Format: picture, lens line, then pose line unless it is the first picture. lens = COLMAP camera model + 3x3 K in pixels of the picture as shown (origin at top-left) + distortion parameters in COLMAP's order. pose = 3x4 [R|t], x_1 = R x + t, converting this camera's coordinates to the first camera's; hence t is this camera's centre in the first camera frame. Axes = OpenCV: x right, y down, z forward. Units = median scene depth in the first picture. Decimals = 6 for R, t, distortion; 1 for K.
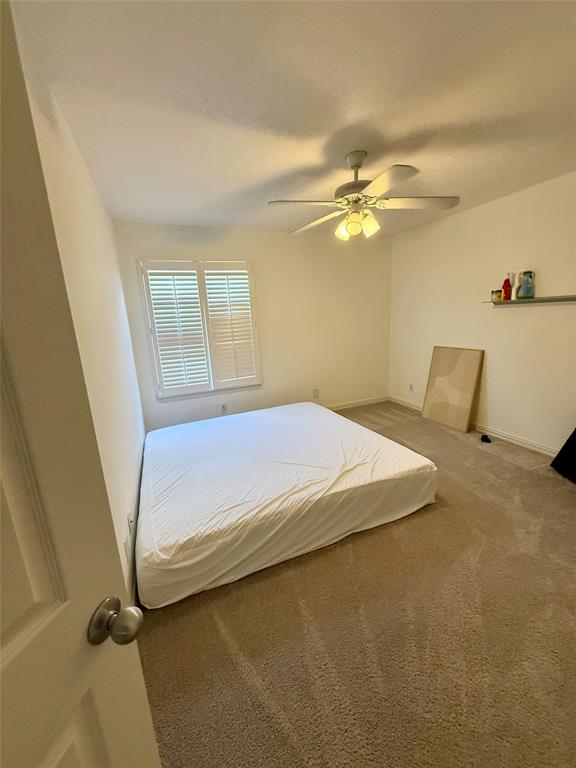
lens RADIAL K [[305.8, 0, 287.2], [0, 305.8, 382.9], [0, 0, 1]] dist [-0.001016, -0.000255]
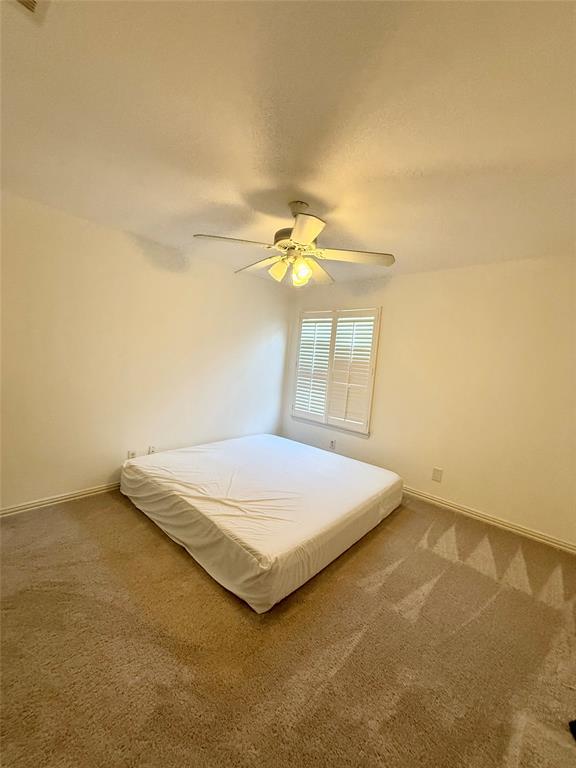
lens RADIAL K [[305.8, 0, 287.3], [0, 305.8, 385.2], [0, 0, 1]] dist [-0.001016, -0.000255]
pose [[0.416120, 0.168692, -0.893525, 0.702878], [-0.293557, 0.954948, 0.043577, -0.123002], [0.860621, 0.244167, 0.446894, 0.387058]]
